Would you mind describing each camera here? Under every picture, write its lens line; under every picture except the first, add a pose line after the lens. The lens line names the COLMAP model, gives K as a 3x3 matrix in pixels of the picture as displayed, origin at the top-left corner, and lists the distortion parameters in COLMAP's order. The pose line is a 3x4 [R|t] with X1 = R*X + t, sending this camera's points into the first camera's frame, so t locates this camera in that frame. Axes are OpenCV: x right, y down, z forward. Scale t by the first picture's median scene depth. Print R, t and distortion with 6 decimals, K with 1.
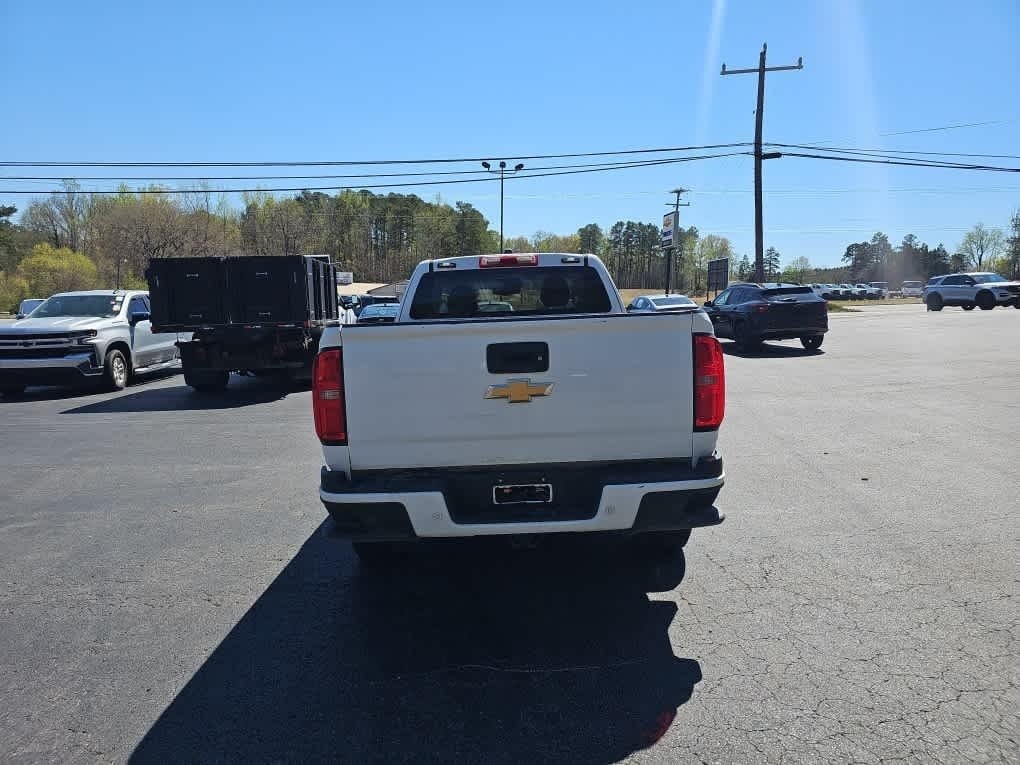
lens RADIAL K [[671.6, 0, 519.0], [0, 671.6, 390.9], [0, 0, 1]] dist [0.053255, -0.049006]
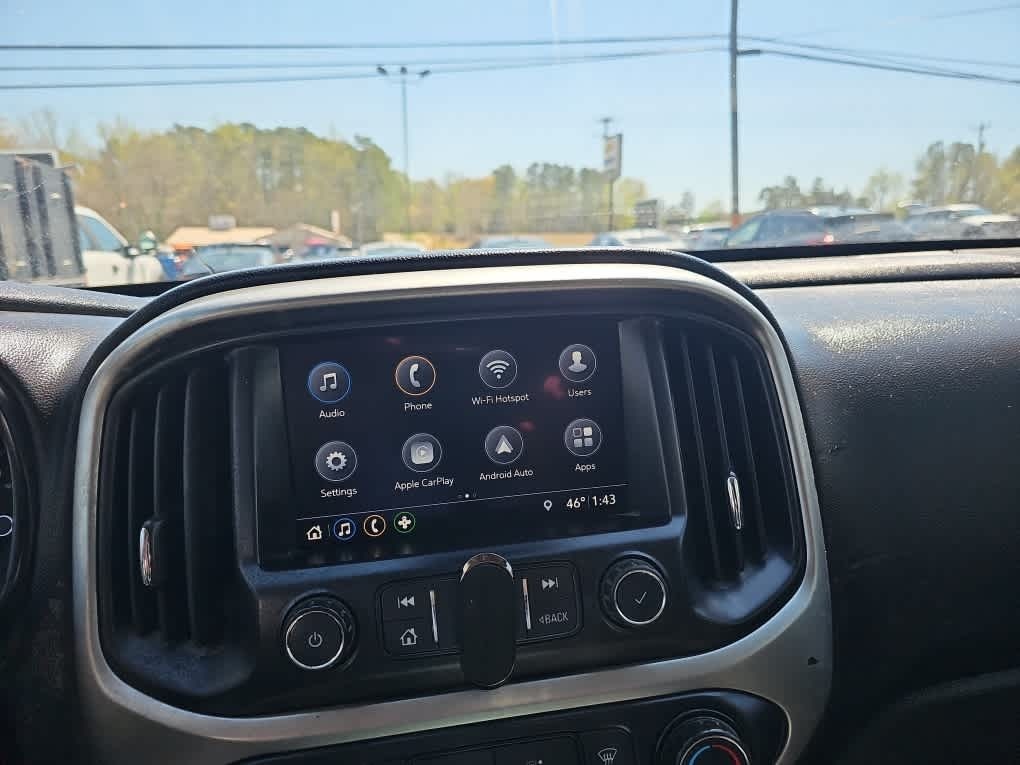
lens RADIAL K [[671.6, 0, 514.7], [0, 671.6, 401.2], [0, 0, 1]] dist [0.053255, -0.049006]
pose [[0.992461, -0.039904, 0.115882, -0.002611], [0.029510, 0.995499, 0.090062, -0.021107], [-0.118954, -0.085963, 0.989172, 0.185447]]
